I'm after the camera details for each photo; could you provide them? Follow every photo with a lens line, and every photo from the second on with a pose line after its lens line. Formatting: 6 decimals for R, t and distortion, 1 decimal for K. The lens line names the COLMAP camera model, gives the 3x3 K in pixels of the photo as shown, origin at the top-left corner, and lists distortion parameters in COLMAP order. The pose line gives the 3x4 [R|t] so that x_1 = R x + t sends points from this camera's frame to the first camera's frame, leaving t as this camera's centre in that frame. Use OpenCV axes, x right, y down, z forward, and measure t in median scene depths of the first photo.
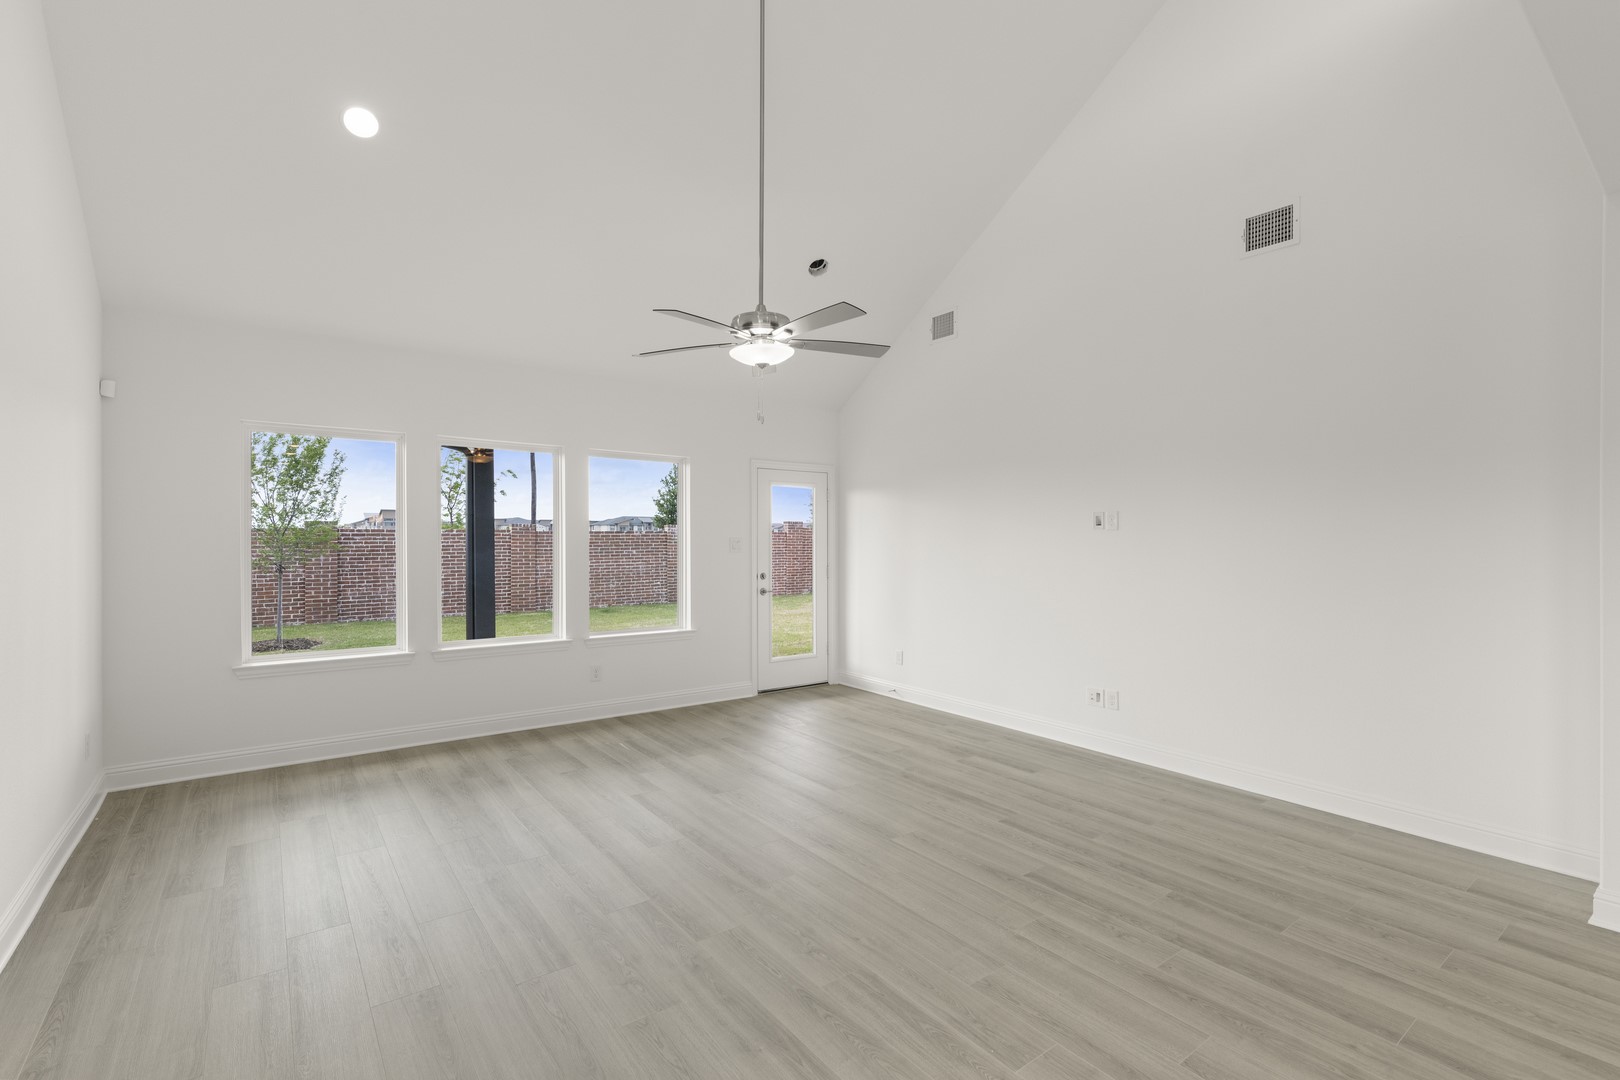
lens RADIAL K [[725.6, 0, 810.0], [0, 725.6, 540.0], [0, 0, 1]] dist [-0.003366, -0.000375]
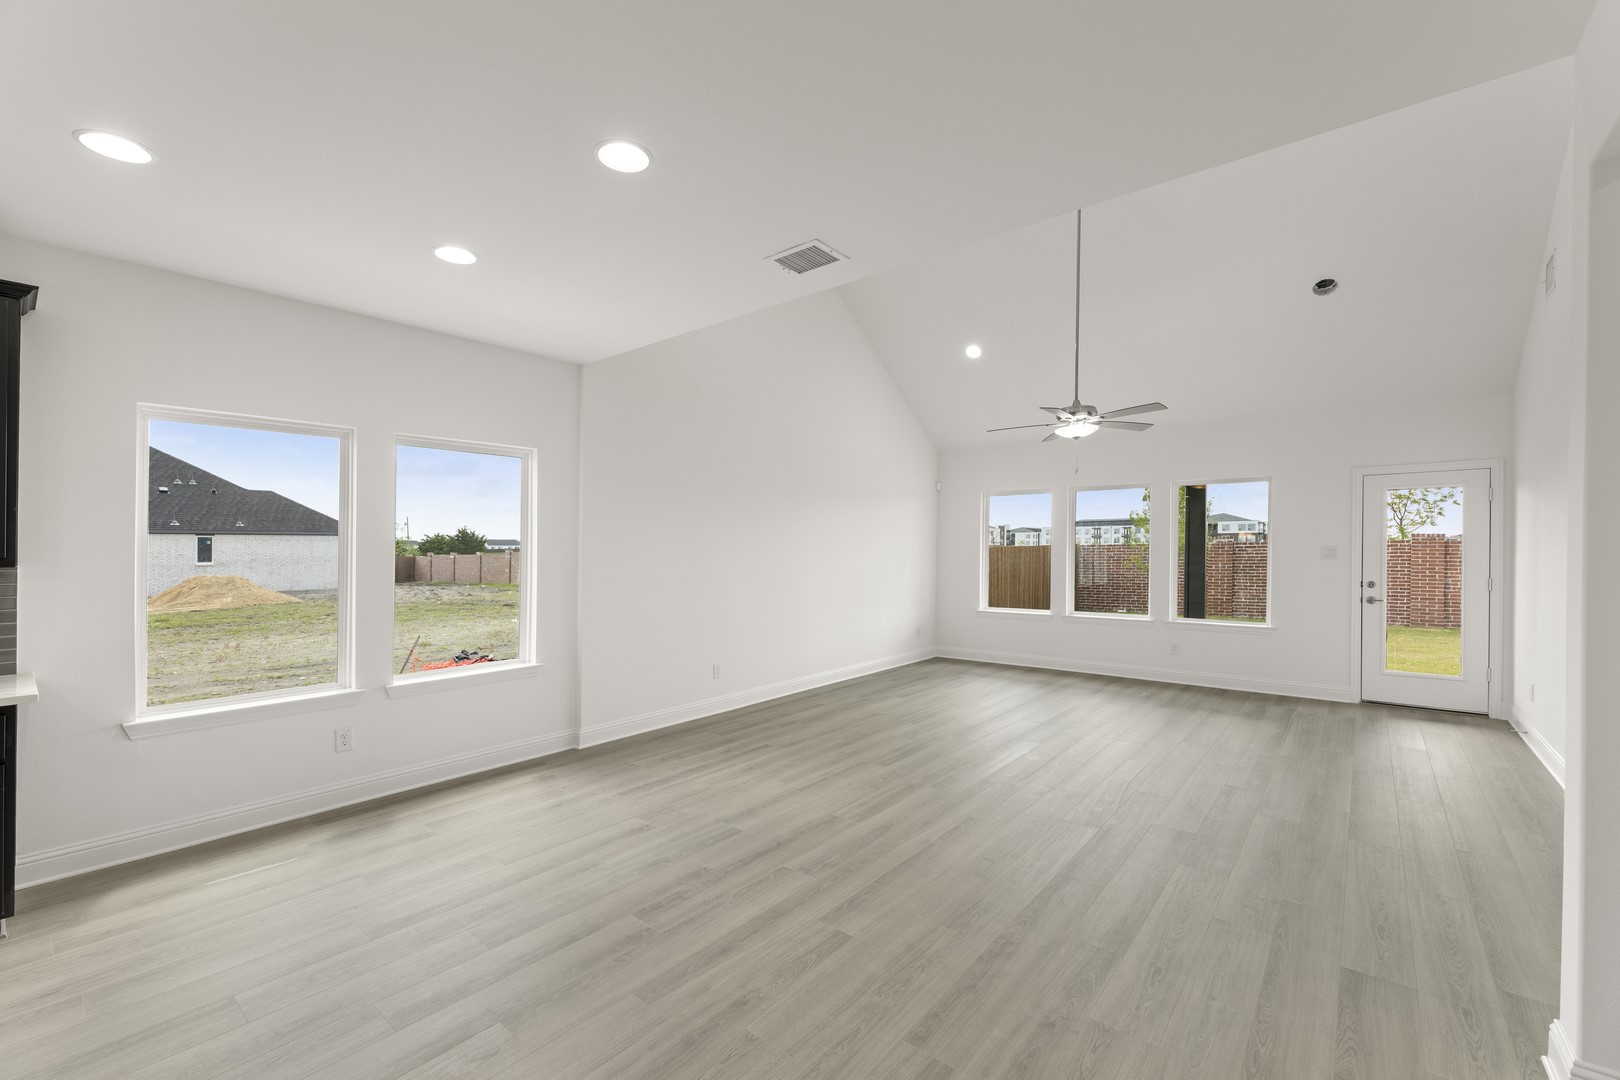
lens RADIAL K [[668.4, 0, 810.0], [0, 668.4, 540.0], [0, 0, 1]] dist [0.000064, -0.000009]
pose [[0.225197, -0.021435, -0.974077, 0.628866], [0.001833, 0.999766, -0.021577, 0.007458], [0.974312, 0.003073, 0.225183, 0.052152]]
